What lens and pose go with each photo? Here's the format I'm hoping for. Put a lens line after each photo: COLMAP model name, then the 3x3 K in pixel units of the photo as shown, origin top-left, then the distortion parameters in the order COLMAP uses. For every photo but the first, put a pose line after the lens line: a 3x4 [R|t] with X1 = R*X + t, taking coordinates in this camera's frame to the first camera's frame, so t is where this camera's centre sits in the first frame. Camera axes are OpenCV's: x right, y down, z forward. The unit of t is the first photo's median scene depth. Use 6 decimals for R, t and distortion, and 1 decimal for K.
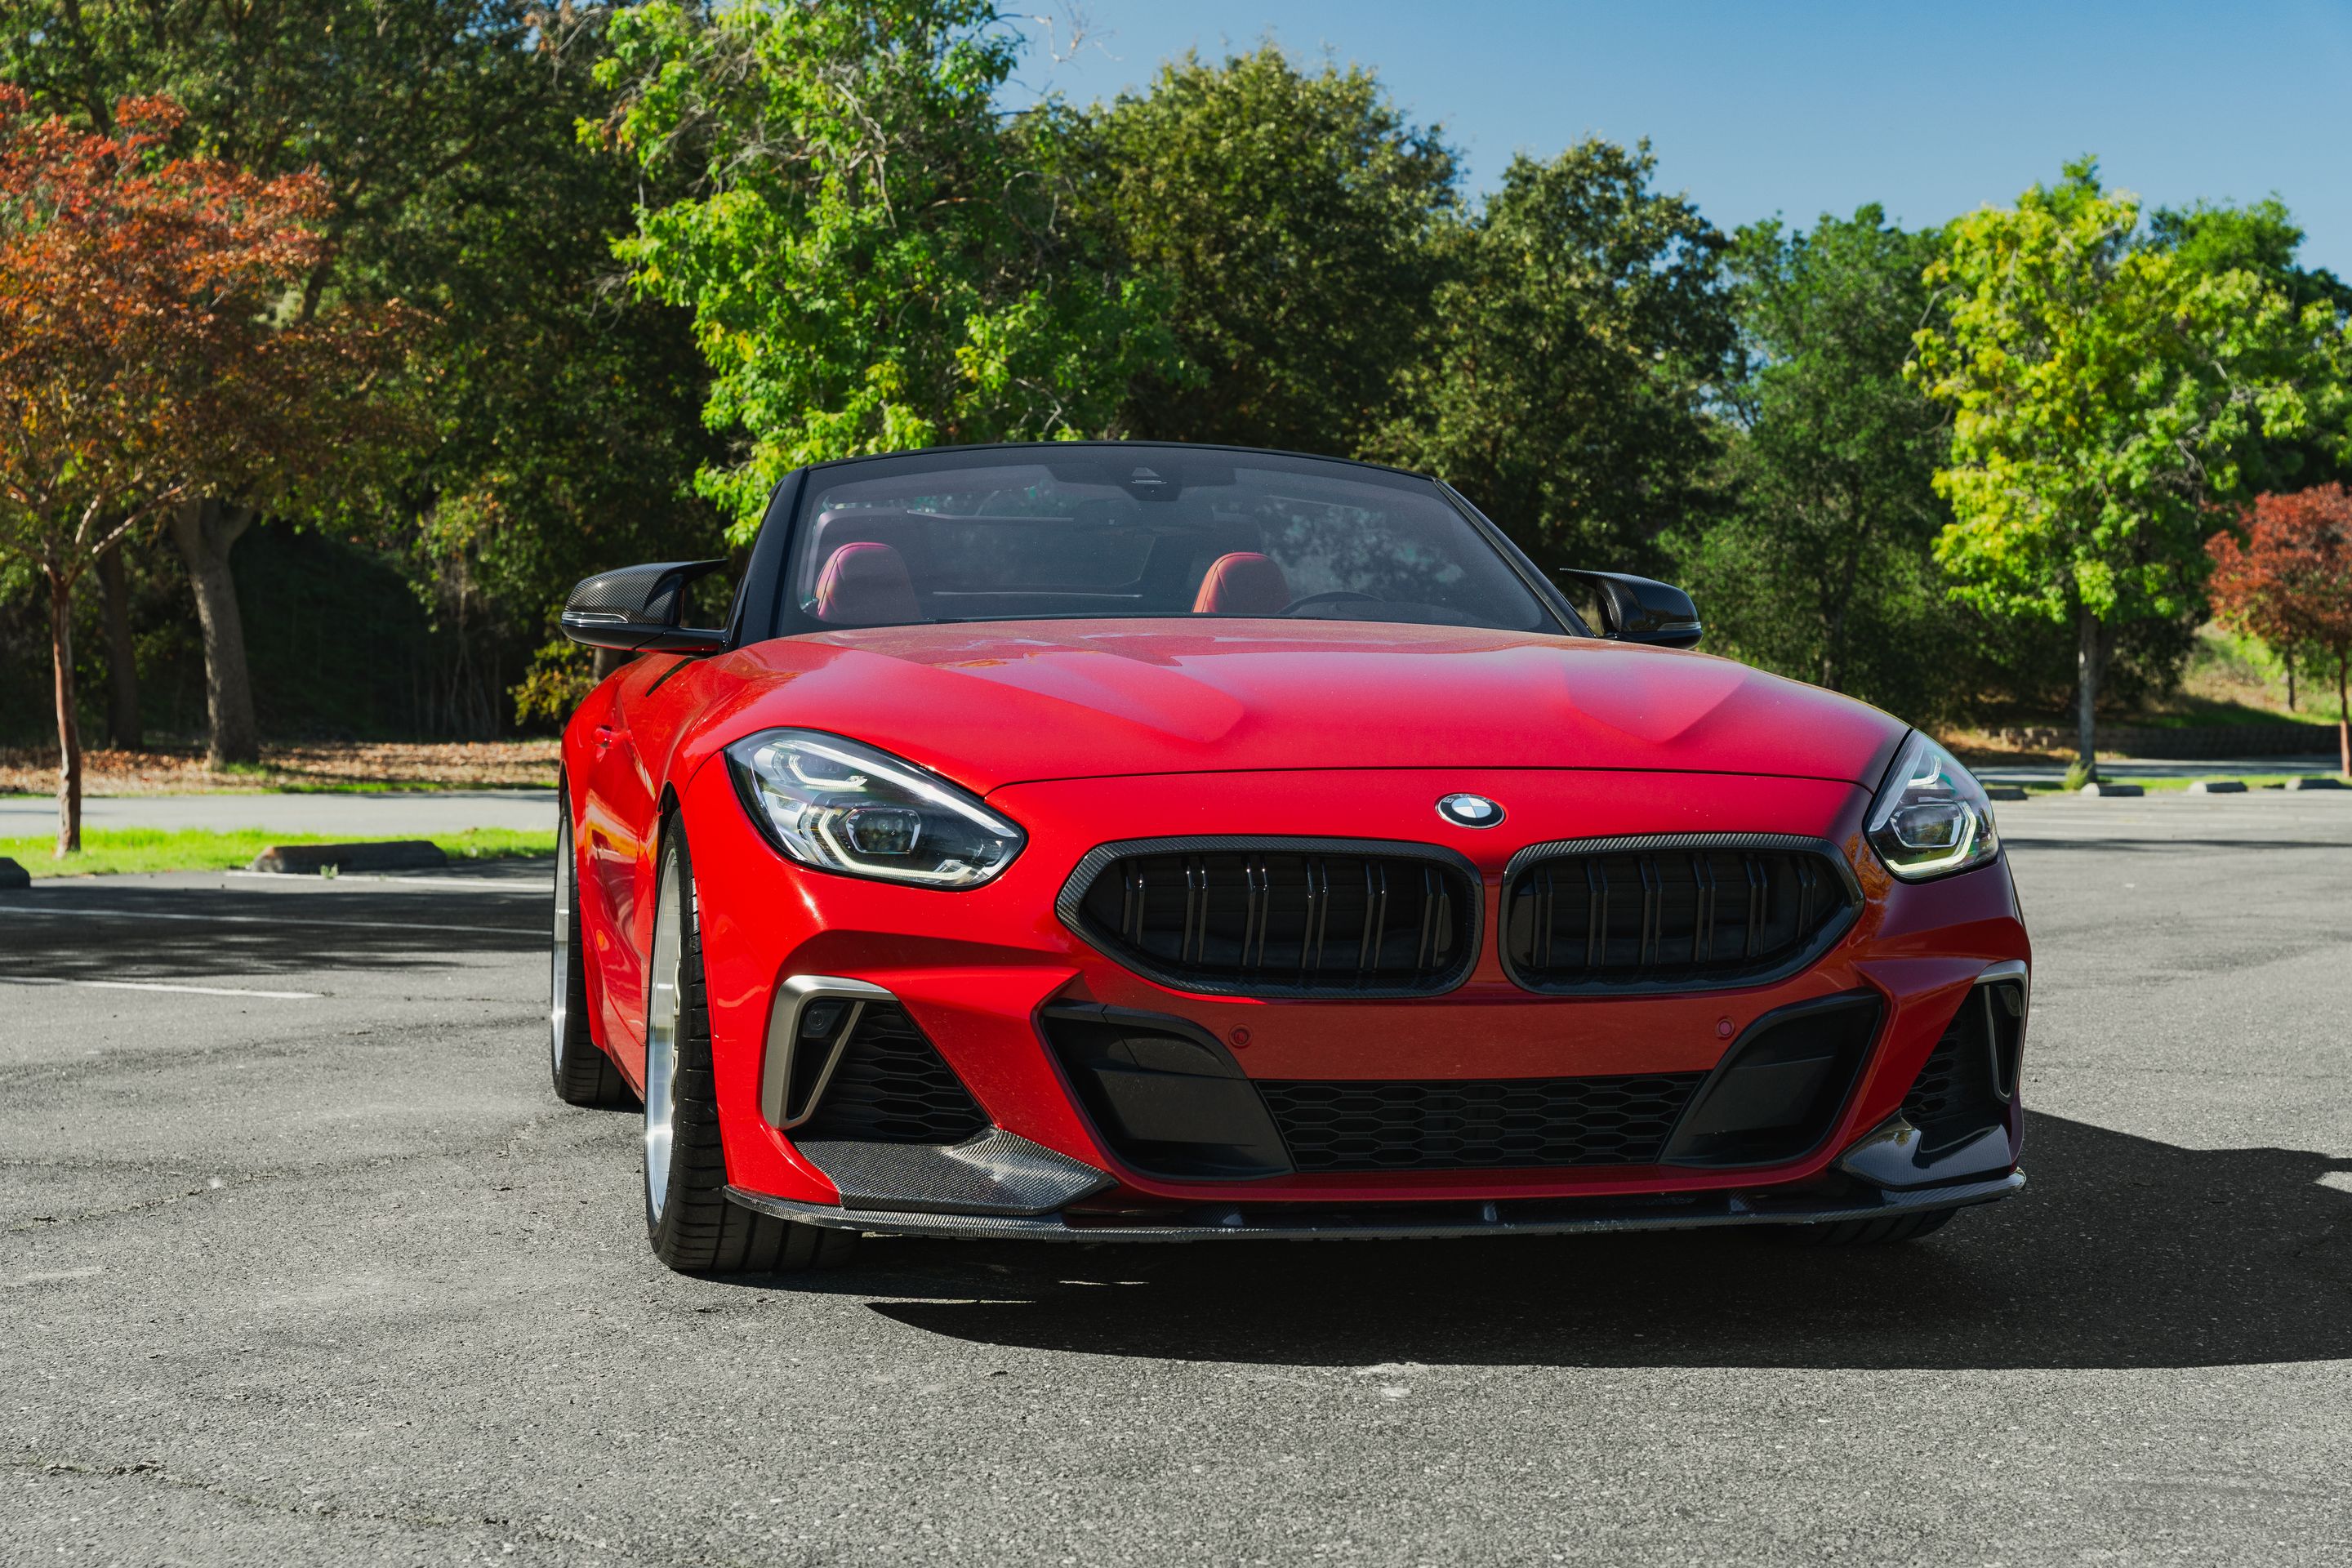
lens RADIAL K [[3810.0, 0, 1176.0], [0, 3810.0, 784.0], [0, 0, 1]] dist [0.017190, 0.054205]
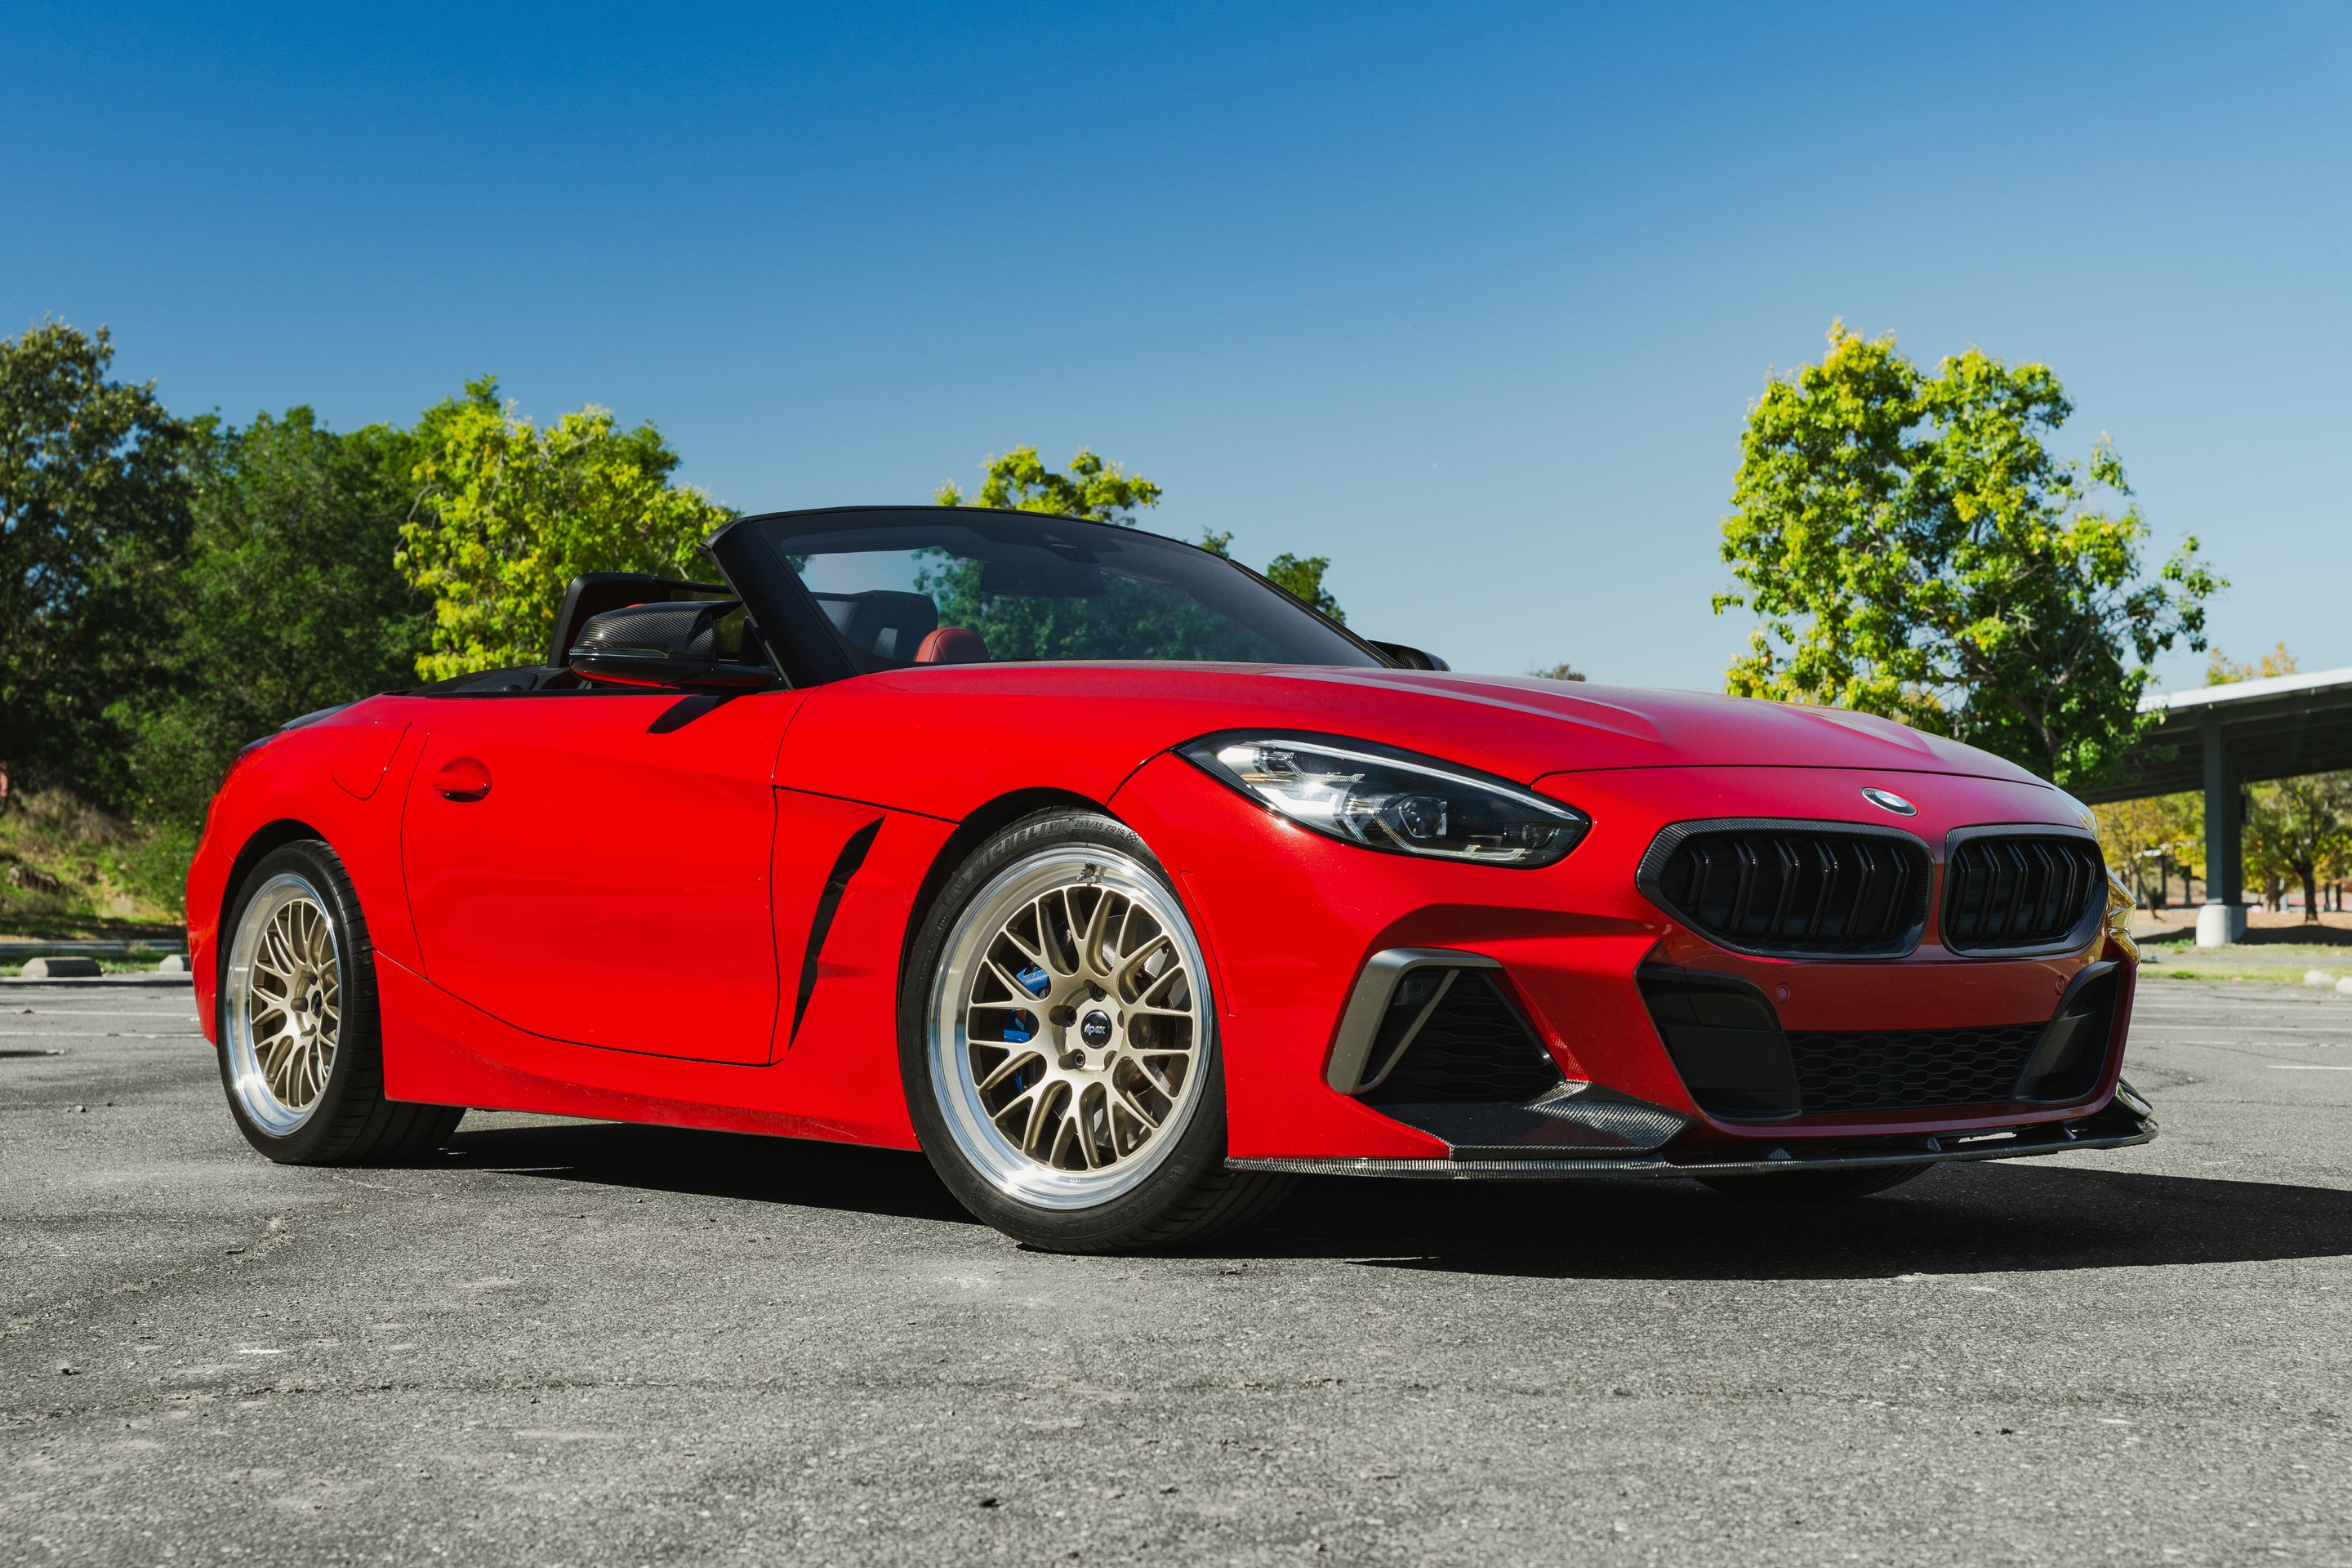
lens RADIAL K [[3561.4, 0, 1175.6], [0, 3561.4, 815.1], [0, 0, 1]] dist [0.002593, 0.044080]
pose [[0.887992, 0.011422, 0.459717, -0.073590], [0.008556, 0.999108, -0.041349, 0.006371], [-0.459779, 0.040651, 0.887102, 0.014730]]
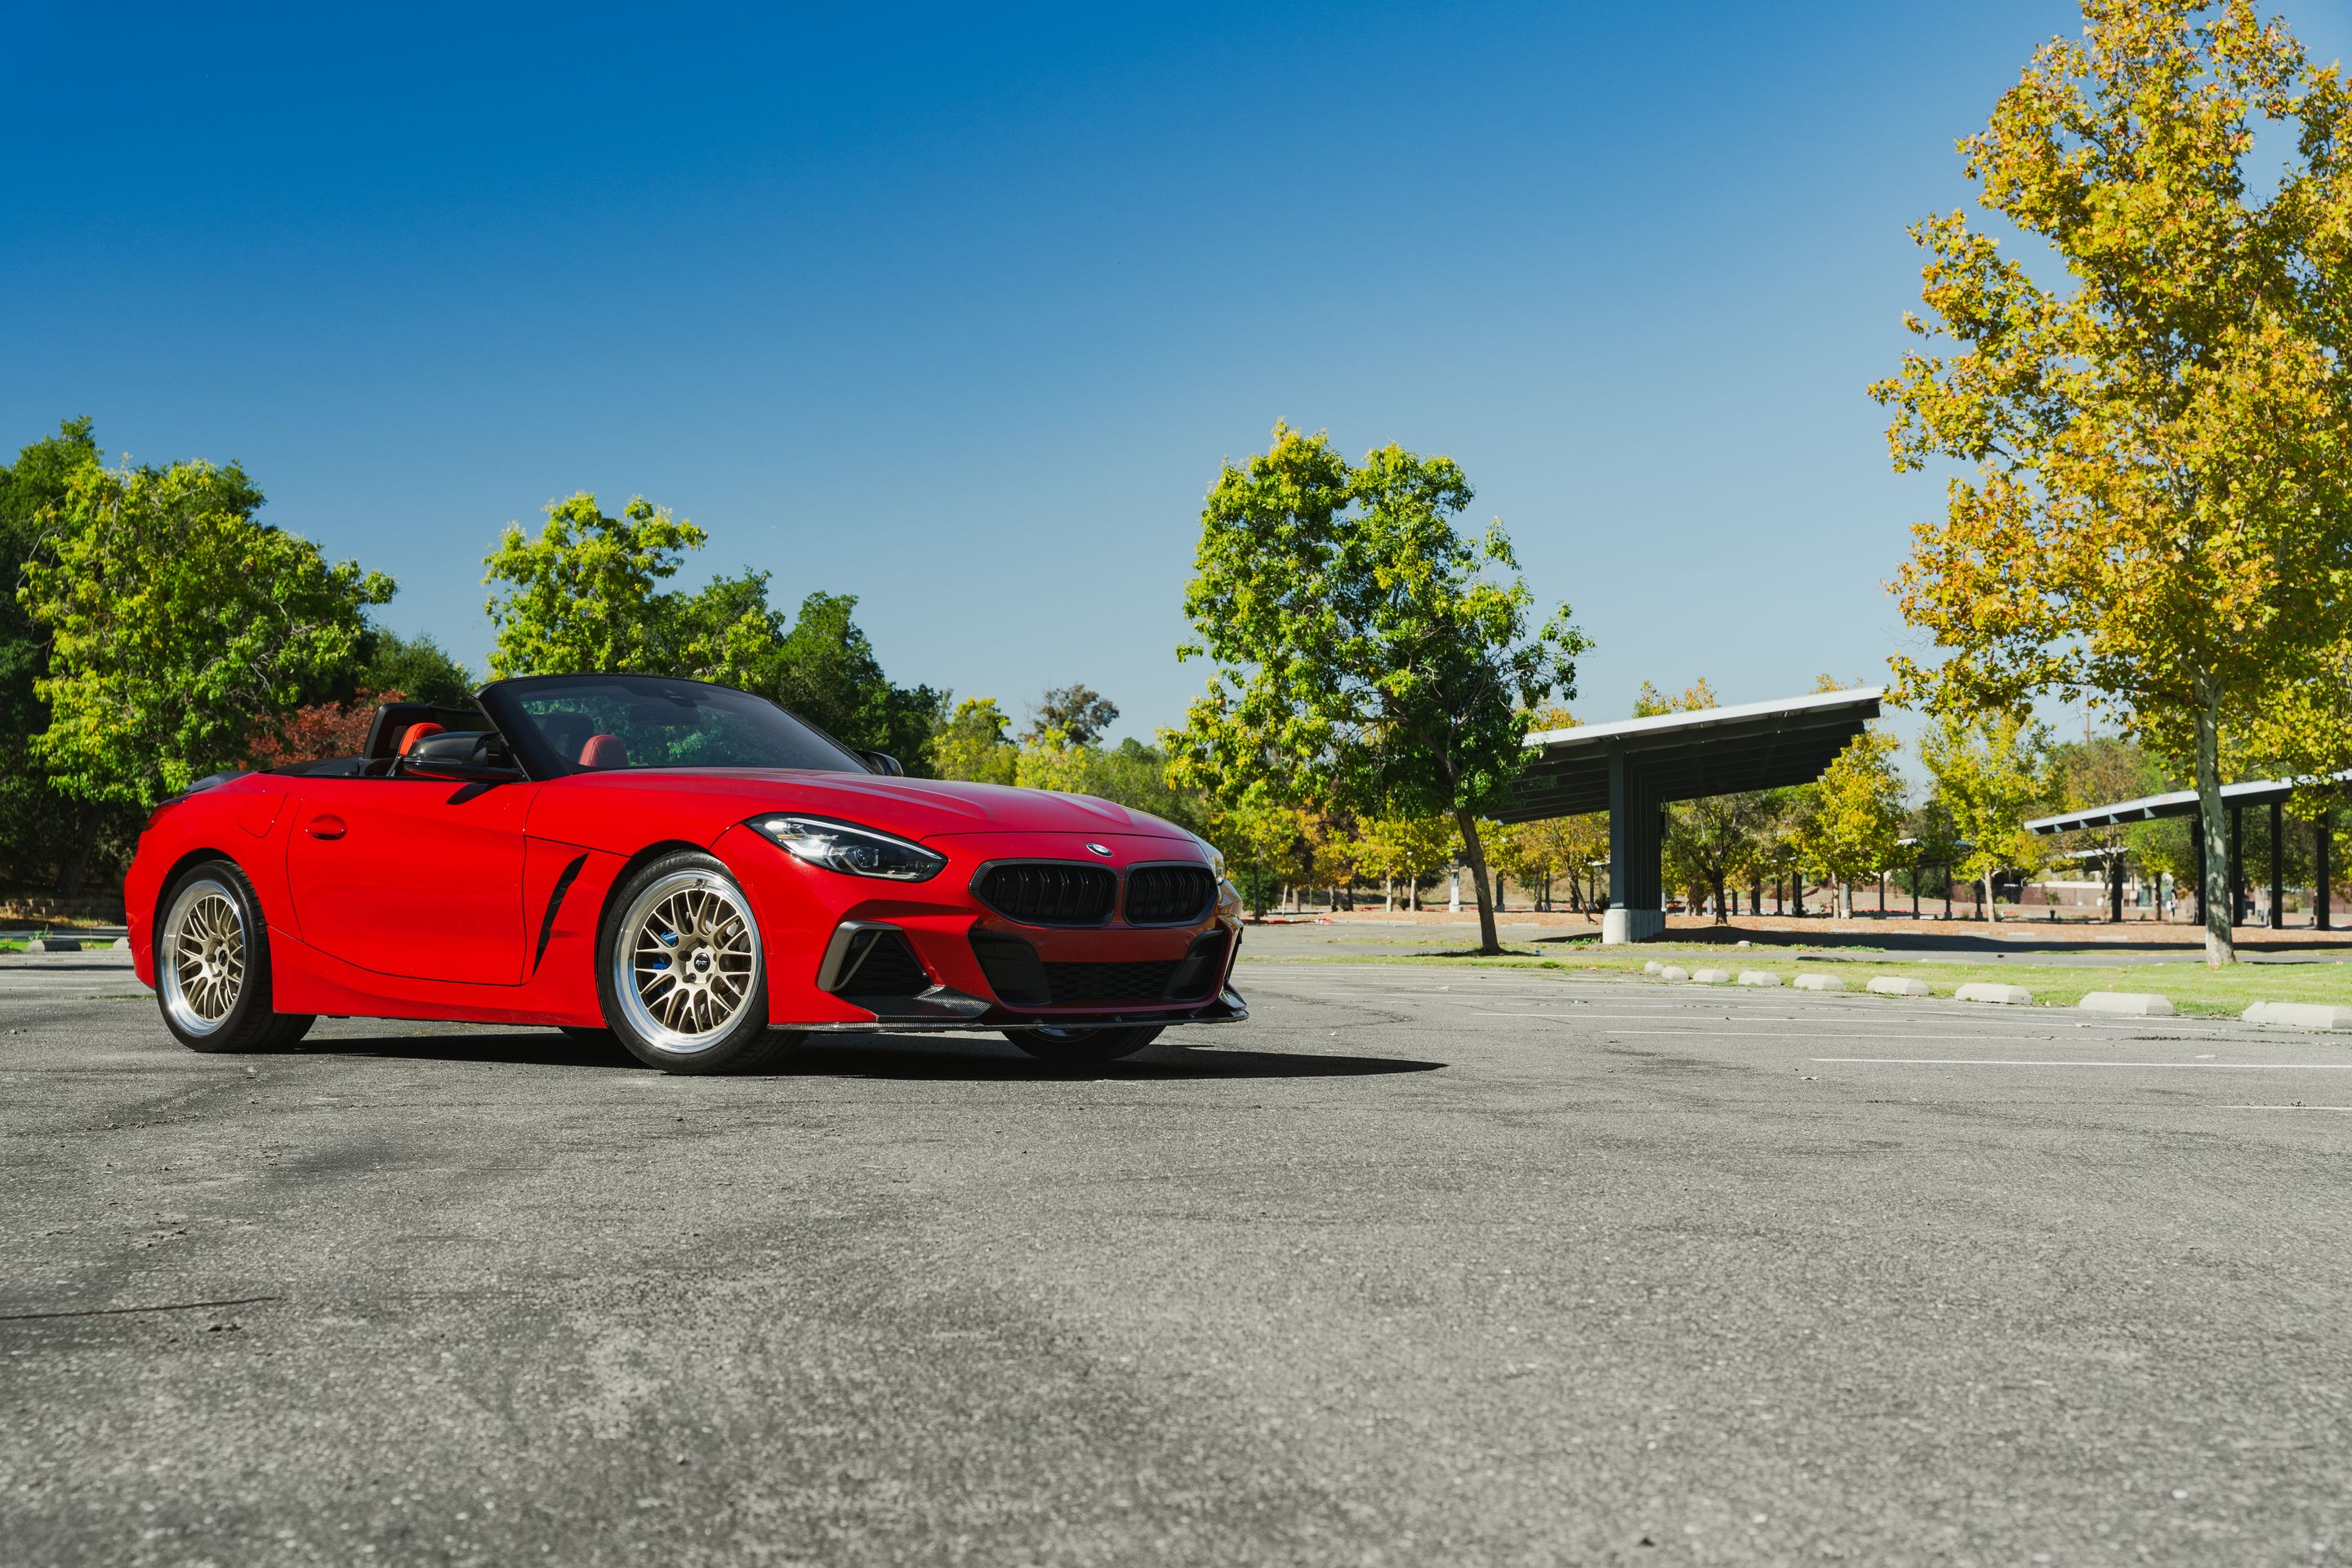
lens RADIAL K [[3433.7, 0, 1176.0], [0, 3433.7, 784.0], [0, 0, 1]] dist [0.006055, 0.140900]
pose [[0.818422, 0.023547, 0.574135, -0.131320], [0.007022, 0.998676, -0.050968, 0.008808], [-0.574575, 0.045745, 0.817173, -0.091793]]
